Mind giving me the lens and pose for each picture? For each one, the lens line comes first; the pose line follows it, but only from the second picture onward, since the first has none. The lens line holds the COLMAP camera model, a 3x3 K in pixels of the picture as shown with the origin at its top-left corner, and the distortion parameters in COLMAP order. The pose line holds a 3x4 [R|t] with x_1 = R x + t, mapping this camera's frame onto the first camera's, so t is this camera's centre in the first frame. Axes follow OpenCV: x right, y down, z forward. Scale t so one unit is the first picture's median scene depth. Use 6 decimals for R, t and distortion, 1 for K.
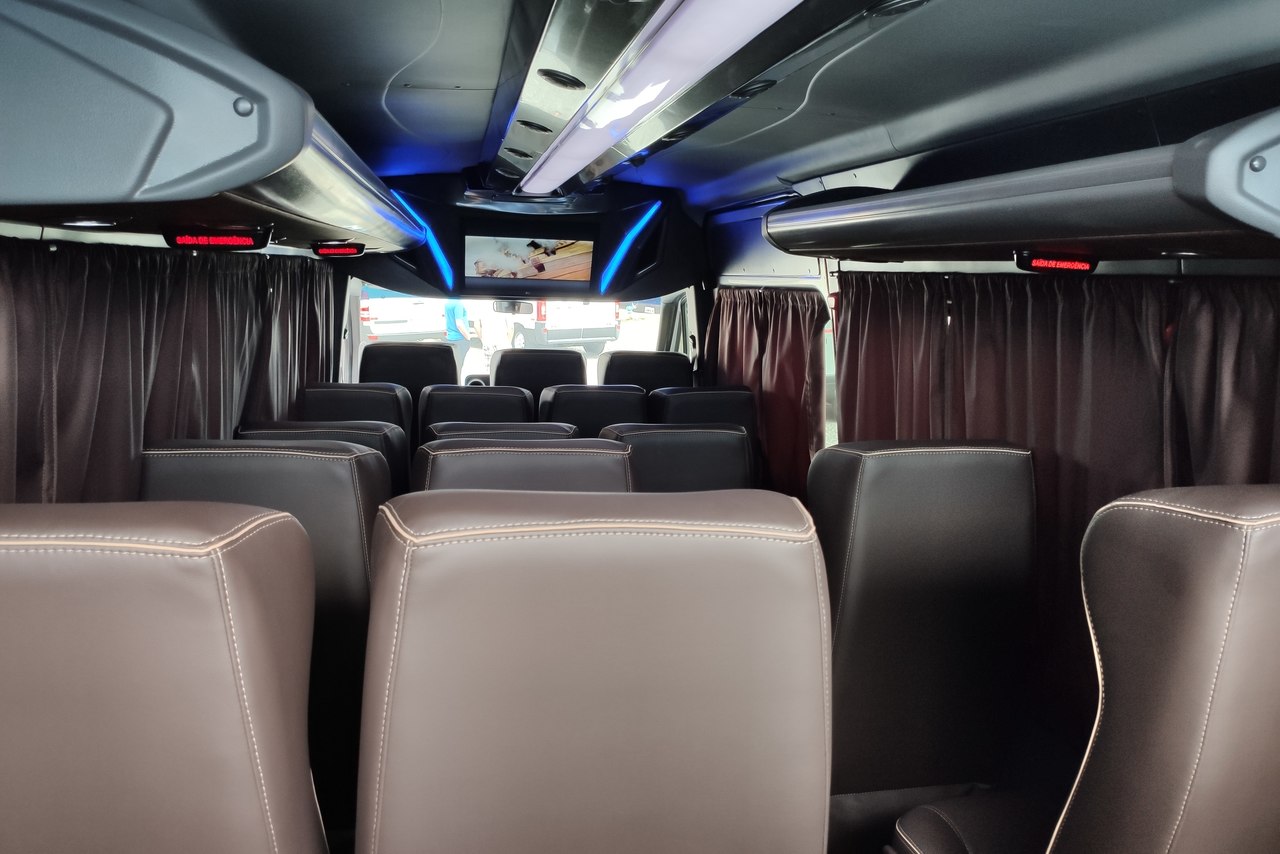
lens RADIAL K [[963.2, 0, 640.0], [0, 963.2, 427.0], [0, 0, 1]] dist [0.051921, -0.106703]
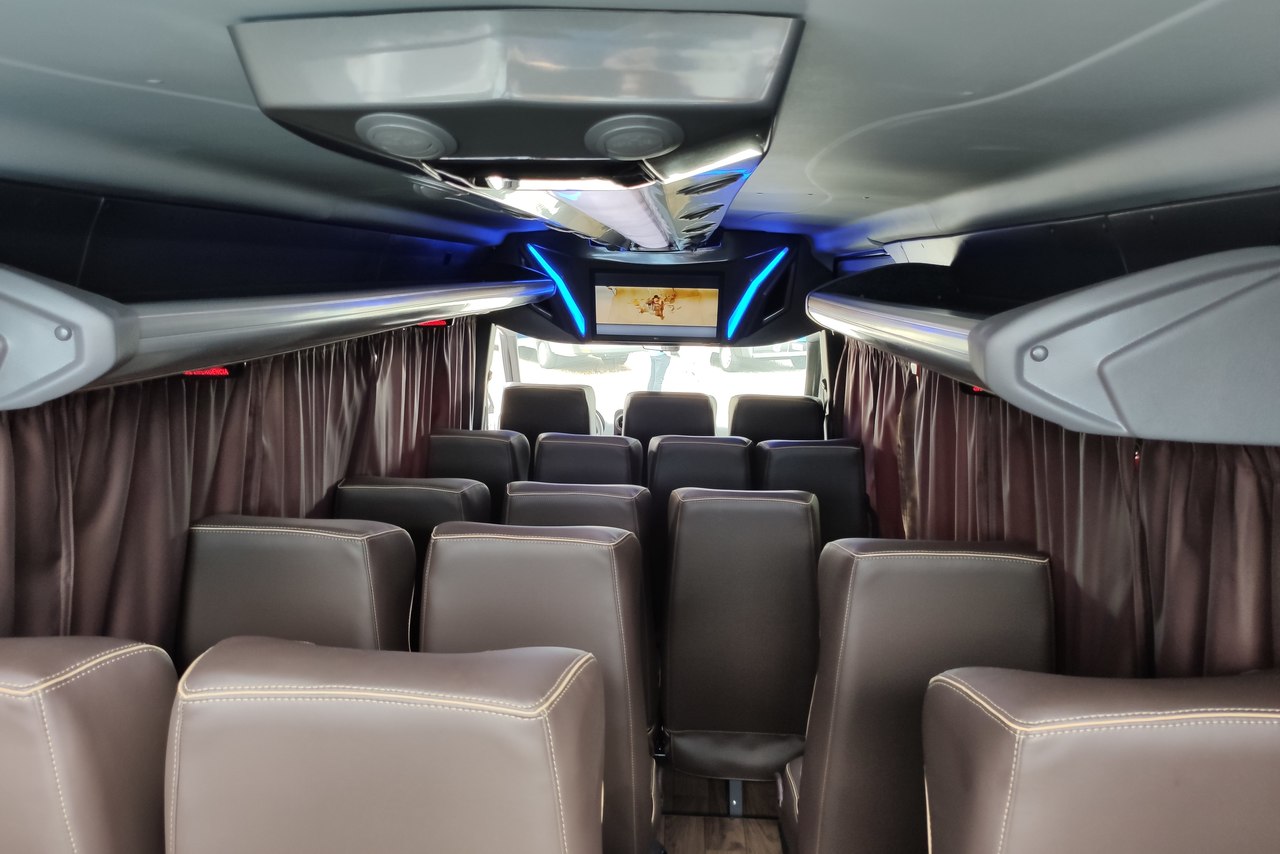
lens RADIAL K [[956.9, 0, 631.5], [0, 956.9, 437.0], [0, 0, 1]] dist [0.066538, -0.094085]
pose [[0.972638, 0.028247, -0.230601, 0.115546], [-0.027813, 0.999600, 0.005137, -0.045297], [0.230654, 0.001418, 0.973035, -0.004881]]
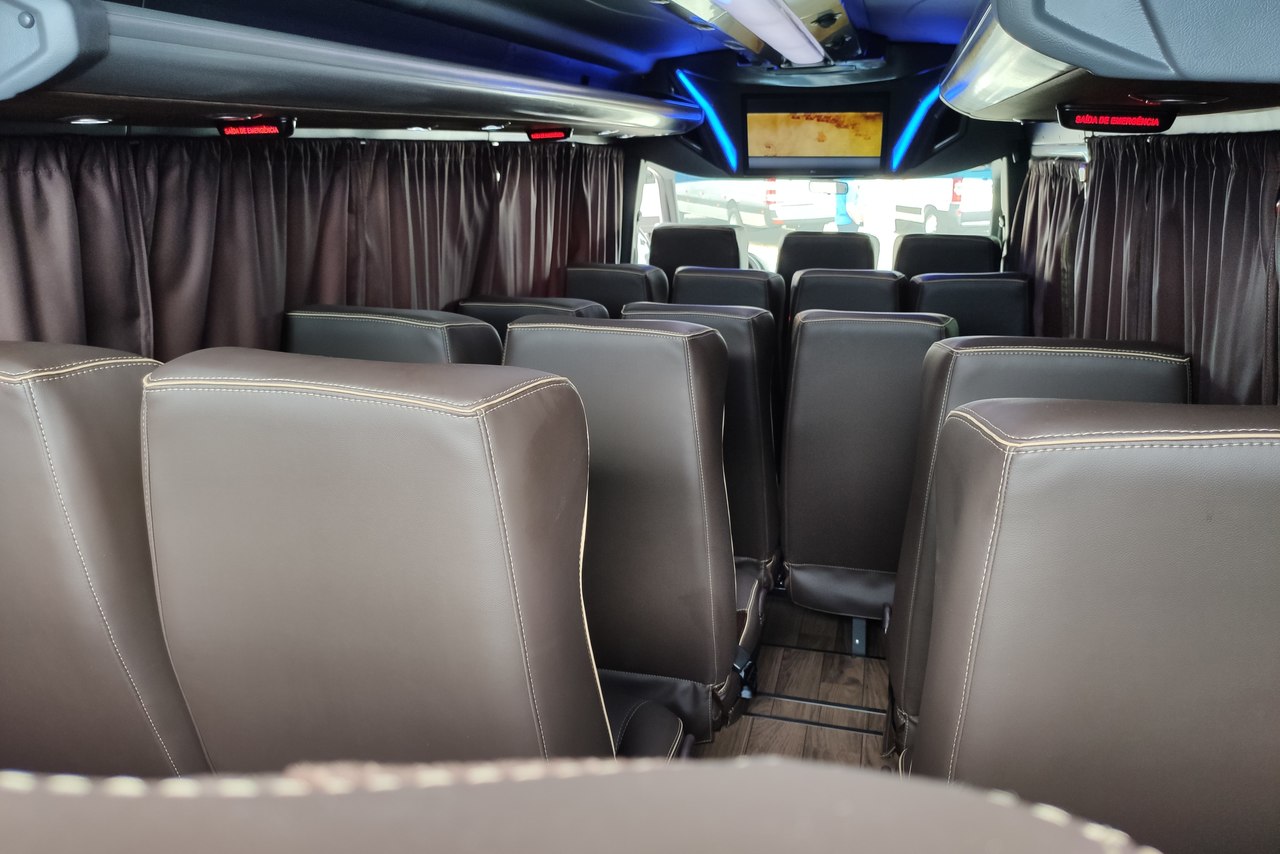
lens RADIAL K [[956.9, 0, 631.5], [0, 956.9, 437.0], [0, 0, 1]] dist [0.066538, -0.094085]
pose [[0.905997, 0.091942, -0.413179, 0.166972], [-0.038435, 0.989961, 0.136011, -0.000974], [0.421536, -0.107345, 0.900436, 0.034552]]
